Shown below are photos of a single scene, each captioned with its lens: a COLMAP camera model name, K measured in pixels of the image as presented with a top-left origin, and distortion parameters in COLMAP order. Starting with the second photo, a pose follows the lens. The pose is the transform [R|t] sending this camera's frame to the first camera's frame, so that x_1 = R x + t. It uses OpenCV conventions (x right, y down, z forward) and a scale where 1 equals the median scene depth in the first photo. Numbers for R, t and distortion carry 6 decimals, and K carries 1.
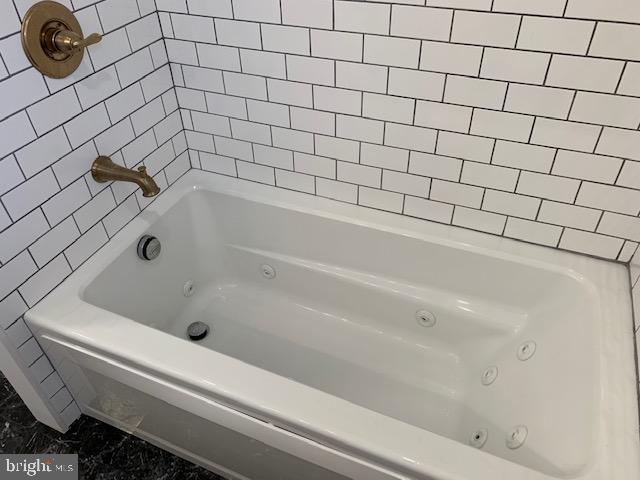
lens RADIAL K [[495.2, 0, 320.5], [0, 495.2, 235.1], [0, 0, 1]] dist [0.008675, -0.001679]
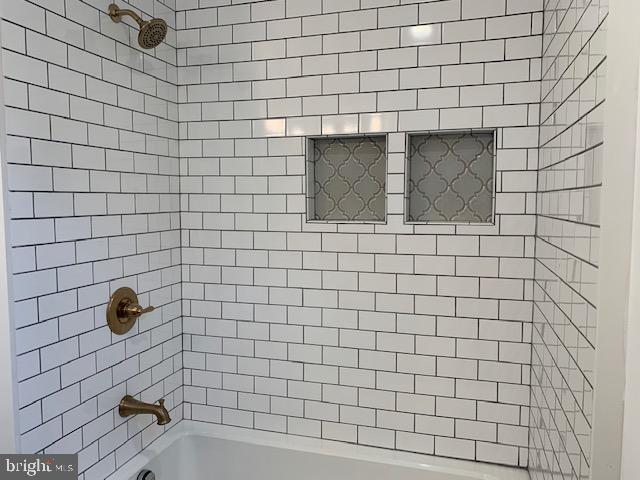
lens RADIAL K [[490.3, 0, 321.8], [0, 490.3, 241.4], [0, 0, 1]] dist [0.049437, -0.061527]
pose [[0.992953, 0.017637, 0.117185, -0.091767], [0.052819, 0.819340, -0.570870, 0.285233], [-0.106083, 0.573037, 0.812635, -0.361307]]
